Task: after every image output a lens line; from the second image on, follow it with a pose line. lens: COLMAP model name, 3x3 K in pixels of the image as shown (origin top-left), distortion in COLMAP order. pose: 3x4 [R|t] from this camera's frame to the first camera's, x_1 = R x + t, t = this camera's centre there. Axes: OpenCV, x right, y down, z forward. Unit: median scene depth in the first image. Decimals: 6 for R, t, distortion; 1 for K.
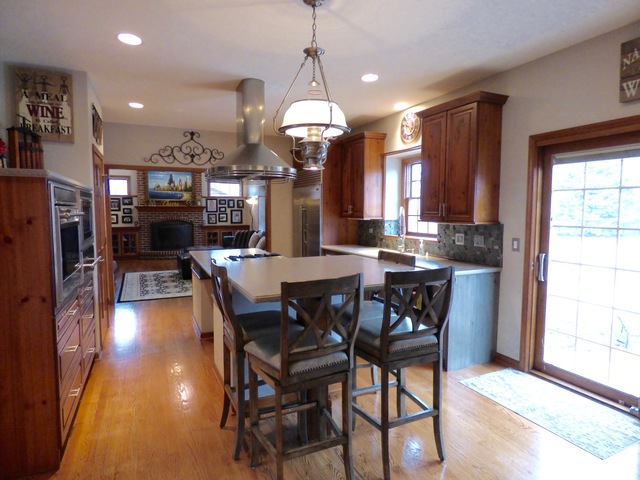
lens RADIAL K [[382.9, 0, 318.0], [0, 382.9, 239.7], [0, 0, 1]] dist [-0.002007, -0.001151]
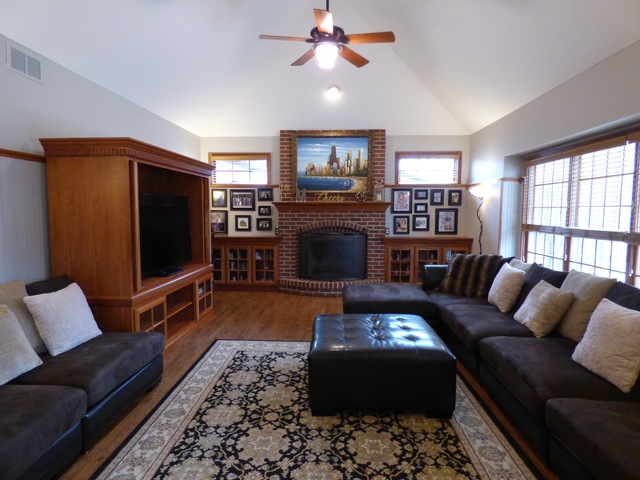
lens RADIAL K [[382.9, 0, 317.8], [0, 382.9, 239.0], [0, 0, 1]] dist [-0.002007, -0.001151]
pose [[0.891442, 0.036086, -0.451696, -0.140953], [-0.036447, 0.999304, 0.007905, -0.036345], [0.451667, 0.009416, 0.892137, 0.478128]]
